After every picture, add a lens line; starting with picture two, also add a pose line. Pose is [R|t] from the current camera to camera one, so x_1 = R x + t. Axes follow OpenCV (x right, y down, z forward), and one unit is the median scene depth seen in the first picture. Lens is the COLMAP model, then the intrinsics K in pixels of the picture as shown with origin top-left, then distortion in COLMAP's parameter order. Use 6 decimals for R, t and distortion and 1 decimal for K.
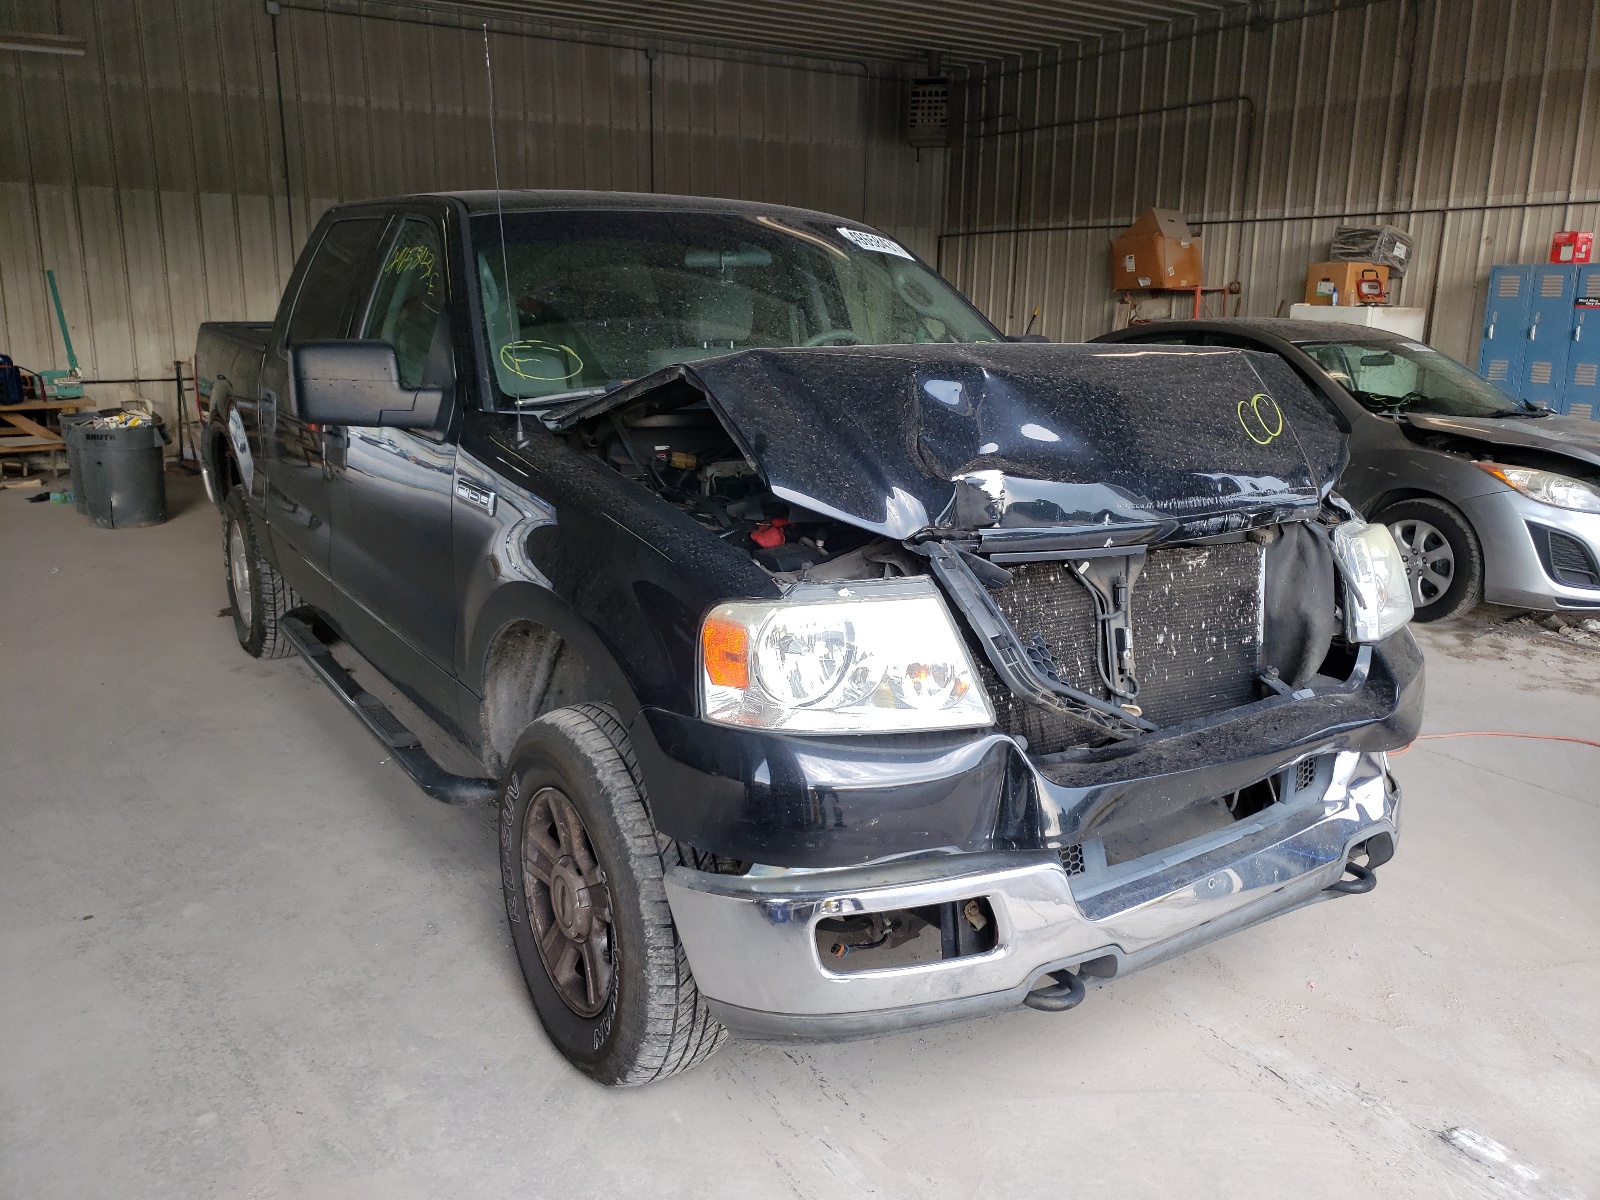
lens RADIAL K [[1237.0, 0, 800.0], [0, 1237.0, 600.0], [0, 0, 1]] dist [0.003801, 0.000534]
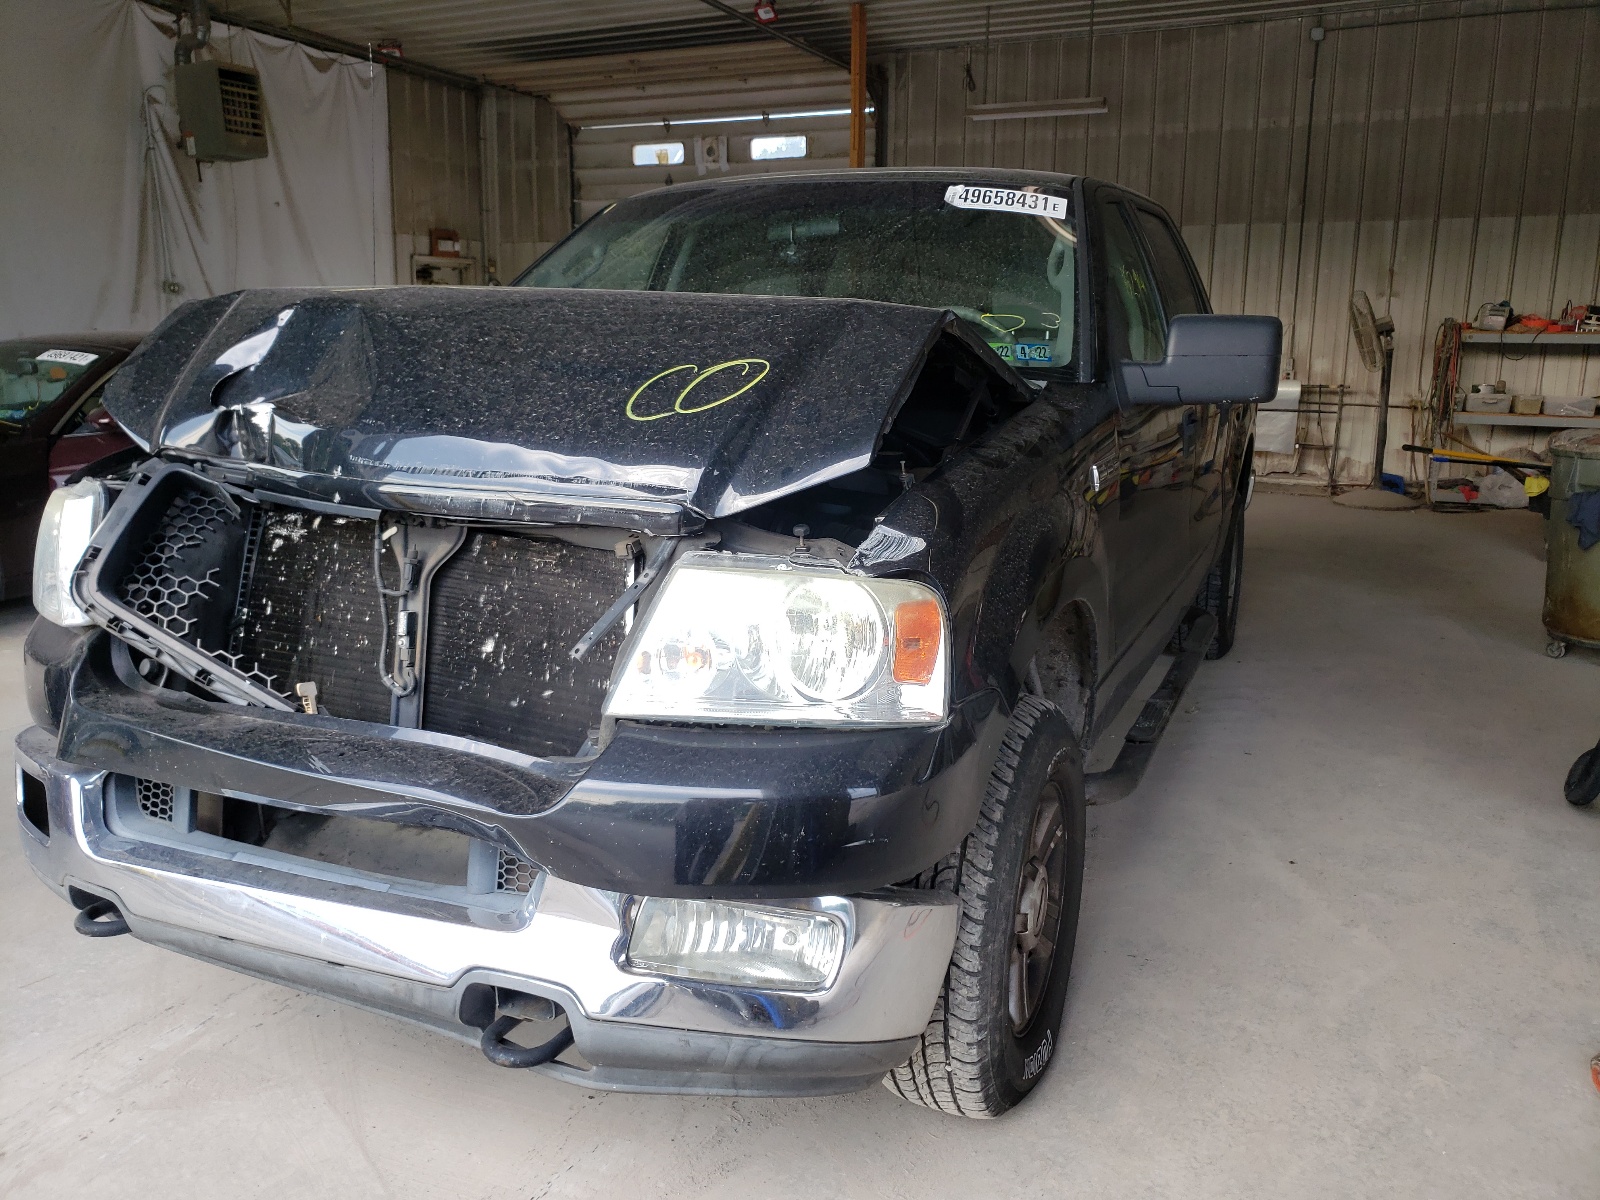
lens RADIAL K [[1191.0, 0, 800.0], [0, 1191.0, 600.0], [0, 0, 1]] dist [0.024233, 0.000045]
pose [[0.544333, 0.181497, -0.819000, 0.985484], [-0.203933, 0.975655, 0.080674, -0.096322], [0.813704, 0.123108, 0.568094, 0.688319]]
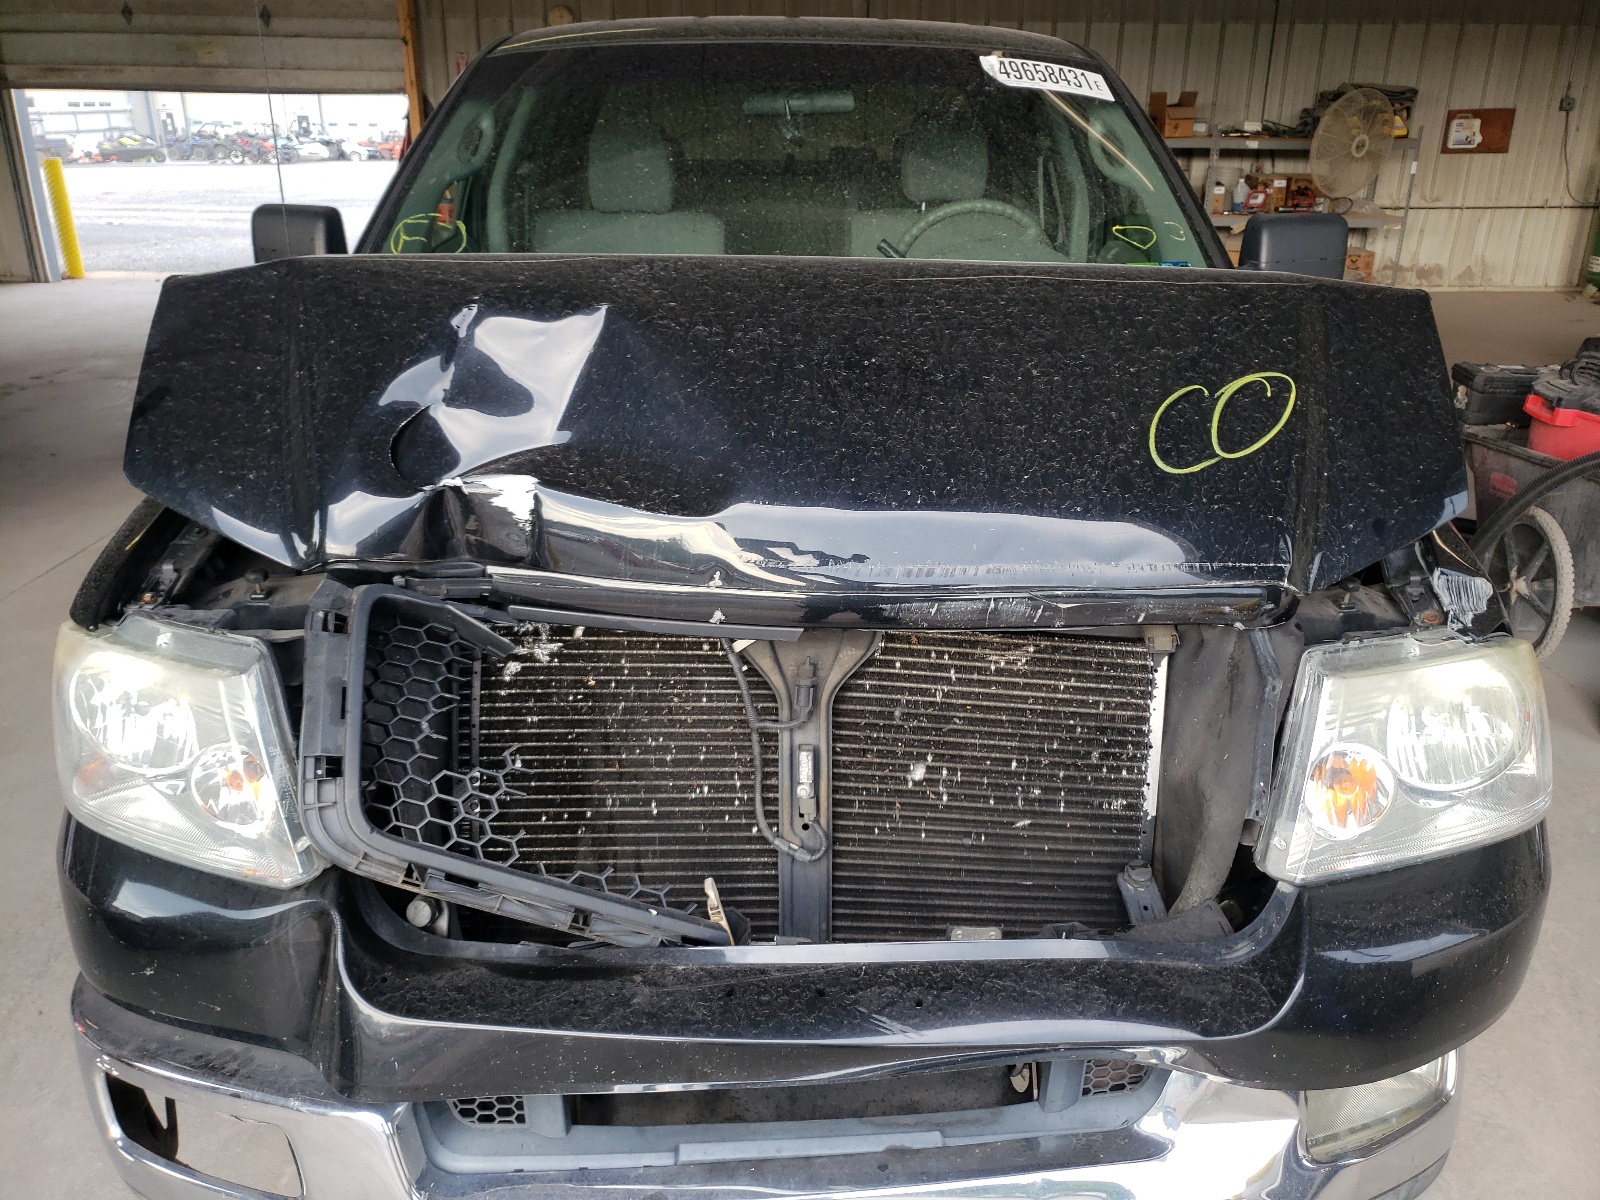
lens RADIAL K [[1183.7, 0, 857.3], [0, 1183.7, 599.7], [0, 0, 1]] dist [0.020495, 0.004480]
pose [[0.849366, 0.191366, -0.491890, 0.508874], [-0.122692, 0.978013, 0.168631, -0.138069], [0.513345, -0.082879, 0.854171, 0.474509]]
